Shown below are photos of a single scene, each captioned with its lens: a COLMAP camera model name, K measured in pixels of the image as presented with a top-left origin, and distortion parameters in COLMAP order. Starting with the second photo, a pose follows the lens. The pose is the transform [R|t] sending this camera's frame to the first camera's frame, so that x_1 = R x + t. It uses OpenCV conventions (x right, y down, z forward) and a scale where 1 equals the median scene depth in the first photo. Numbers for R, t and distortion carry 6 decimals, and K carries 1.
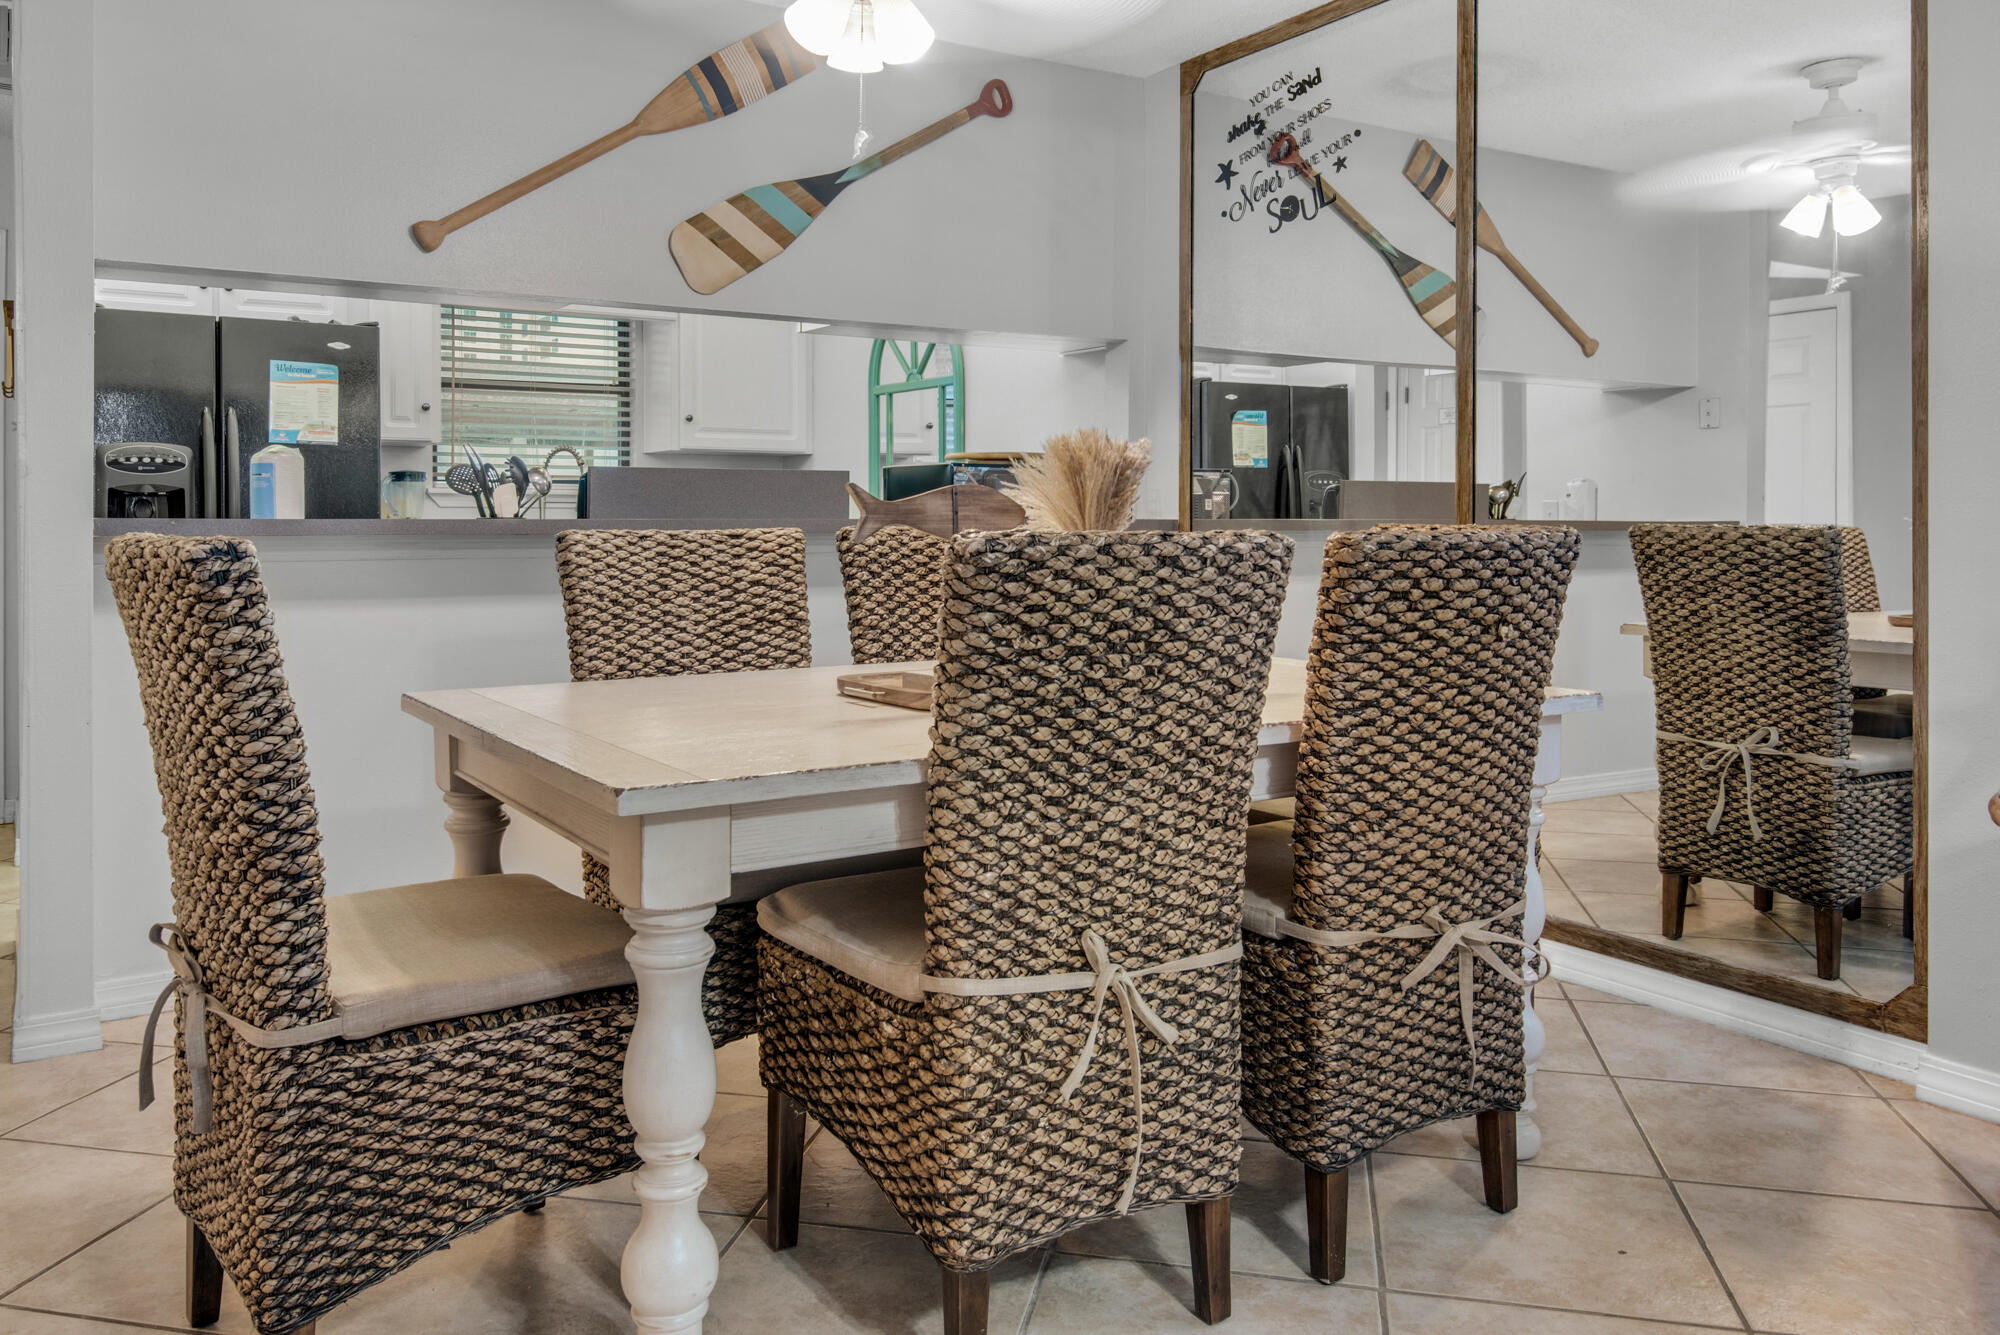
lens RADIAL K [[1509.2, 0, 986.7], [0, 1509.2, 618.4], [0, 0, 1]] dist [0.073752, -0.067797]
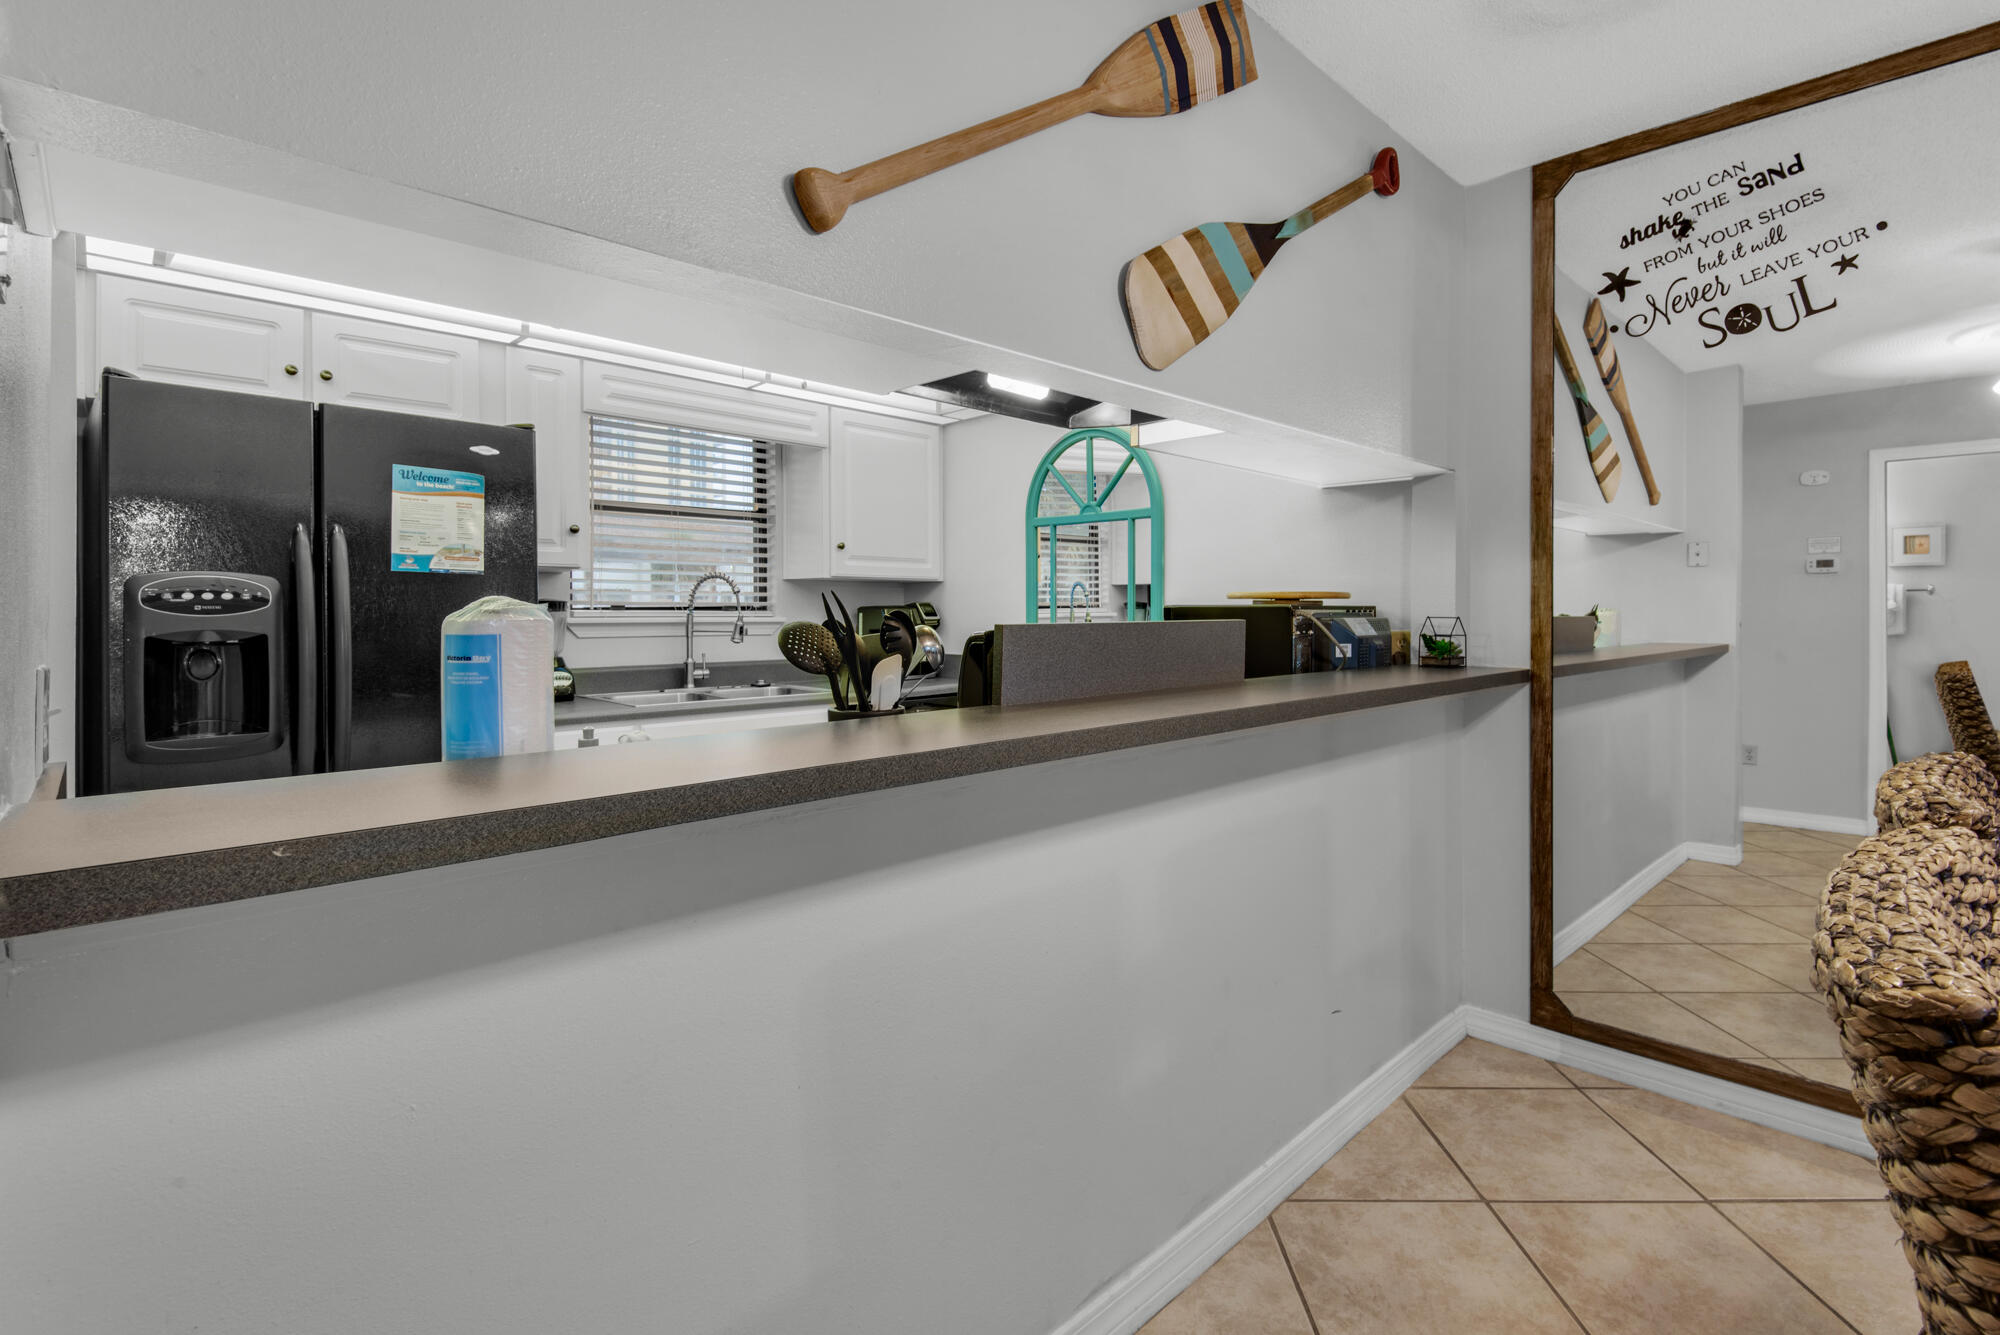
lens RADIAL K [[916.0, 0, 1012.3], [0, 916.0, 654.6], [0, 0, 1]] dist [0.028284, -0.020050]
pose [[0.978166, -0.005410, 0.207756, -0.275838], [0.008470, 0.999868, -0.013842, -0.067637], [-0.207654, 0.015299, 0.978083, 0.510265]]
